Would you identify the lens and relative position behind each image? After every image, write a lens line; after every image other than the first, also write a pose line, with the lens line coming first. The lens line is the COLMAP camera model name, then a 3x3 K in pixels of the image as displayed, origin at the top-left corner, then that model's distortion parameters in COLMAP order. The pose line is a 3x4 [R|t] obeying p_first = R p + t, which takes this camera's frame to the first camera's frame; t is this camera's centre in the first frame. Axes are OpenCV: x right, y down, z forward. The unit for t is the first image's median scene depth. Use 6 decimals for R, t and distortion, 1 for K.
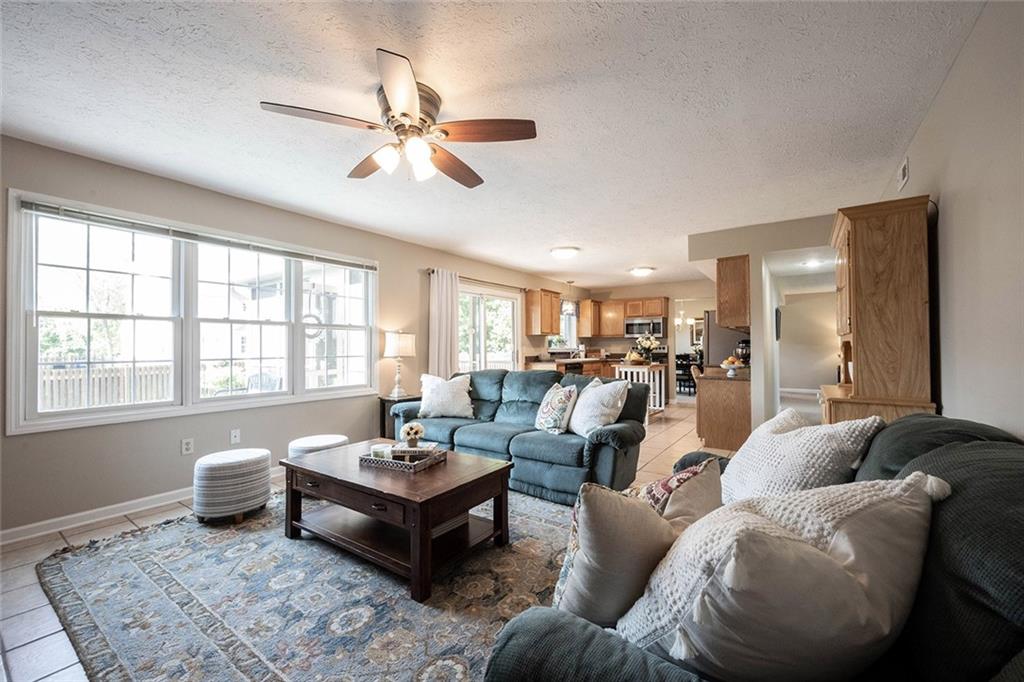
lens RADIAL K [[409.0, 0, 501.6], [0, 409.0, 348.9], [0, 0, 1]] dist [0.002336, -0.000200]
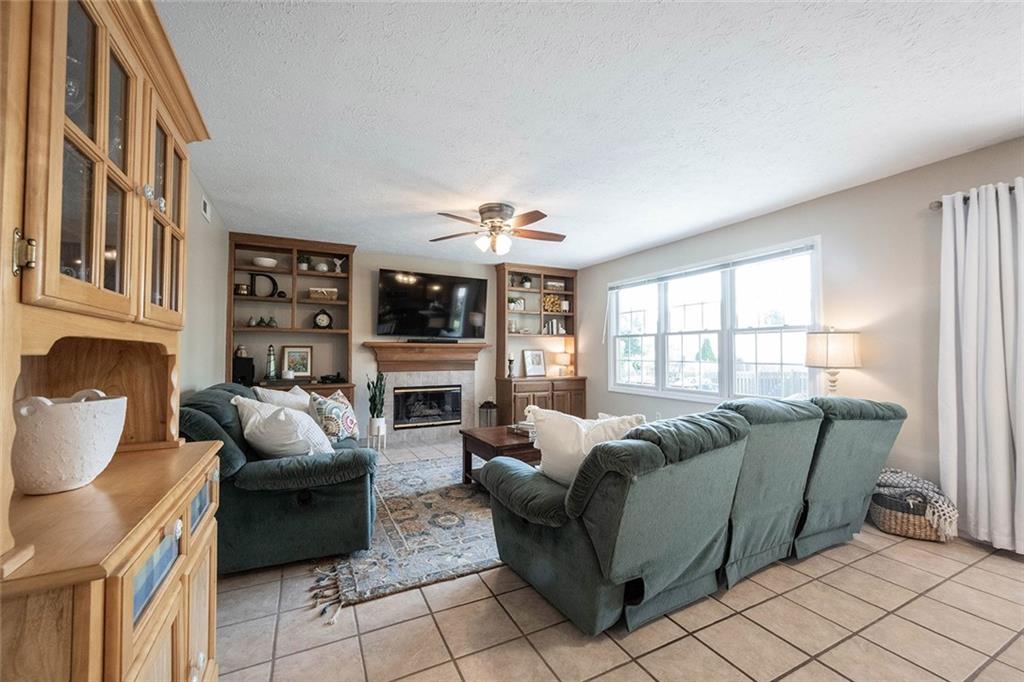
lens RADIAL K [[409.0, 0, 512.8], [0, 409.0, 341.4], [0, 0, 1]] dist [0.002336, -0.000200]
pose [[-0.448907, -0.021092, -0.893330, 0.564718], [-0.002127, 0.999744, -0.022535, -0.006347], [0.893576, -0.008217, -0.448837, 0.808021]]
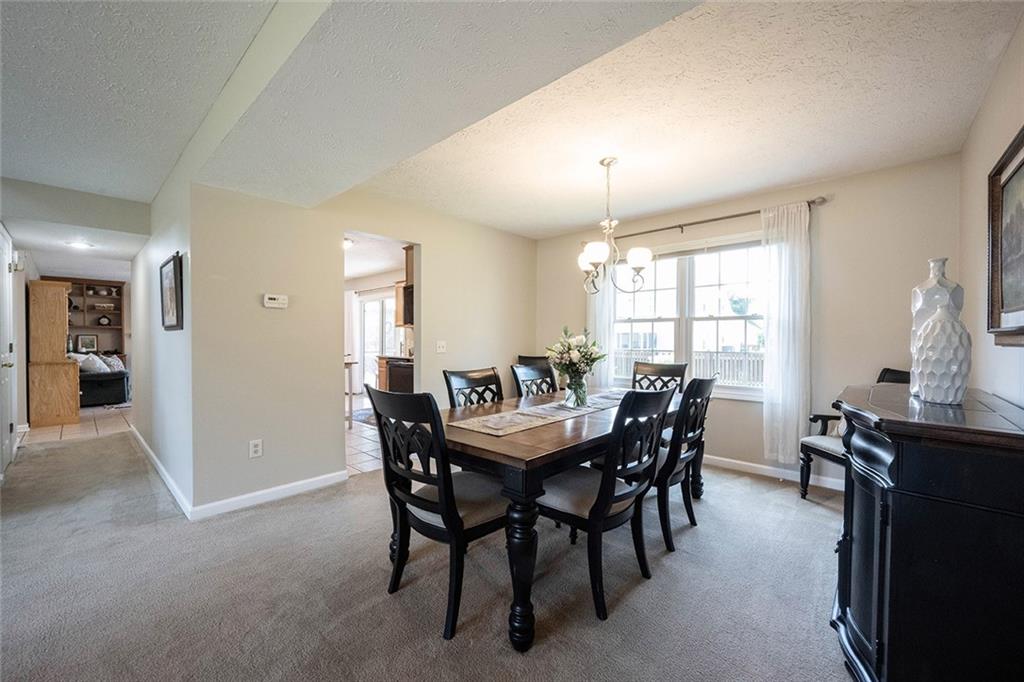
lens RADIAL K [[409.0, 0, 500.9], [0, 409.0, 344.2], [0, 0, 1]] dist [0.002336, -0.000200]
pose [[-0.116543, 0.012960, -0.993101, 1.537607], [-0.006586, 0.999883, 0.013821, -0.012799], [0.993164, 0.008152, -0.116444, 1.971677]]
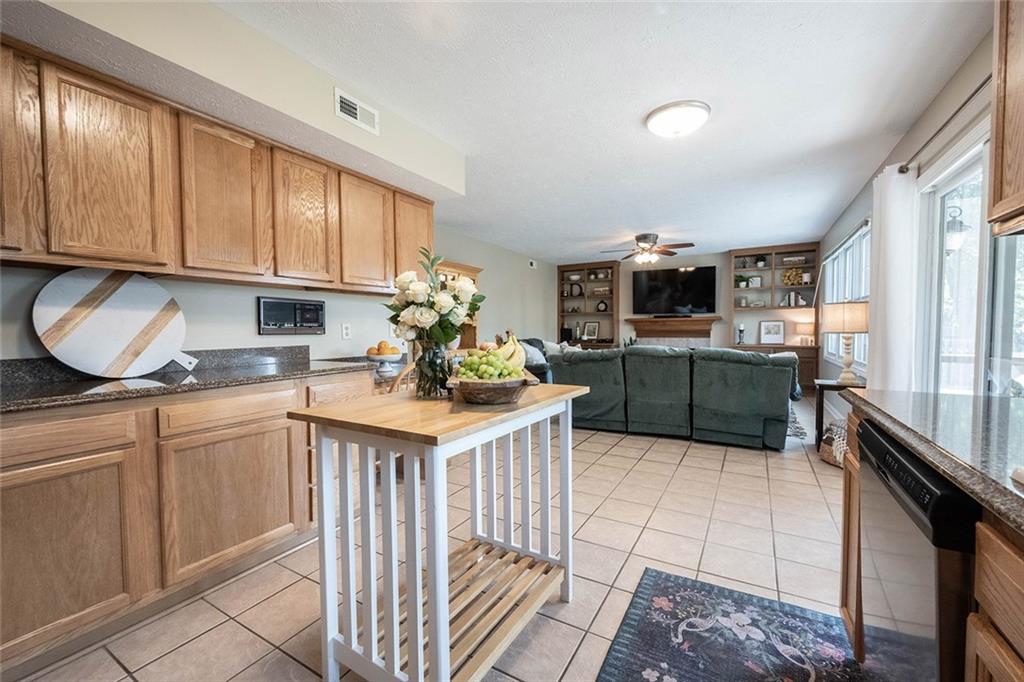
lens RADIAL K [[409.0, 0, 513.0], [0, 409.0, 343.1], [0, 0, 1]] dist [0.002336, -0.000200]
pose [[-0.993370, 0.016979, -0.113703, 0.449788], [0.012476, 0.999114, 0.040204, 0.000029], [0.114285, 0.038519, -0.992701, 1.637556]]
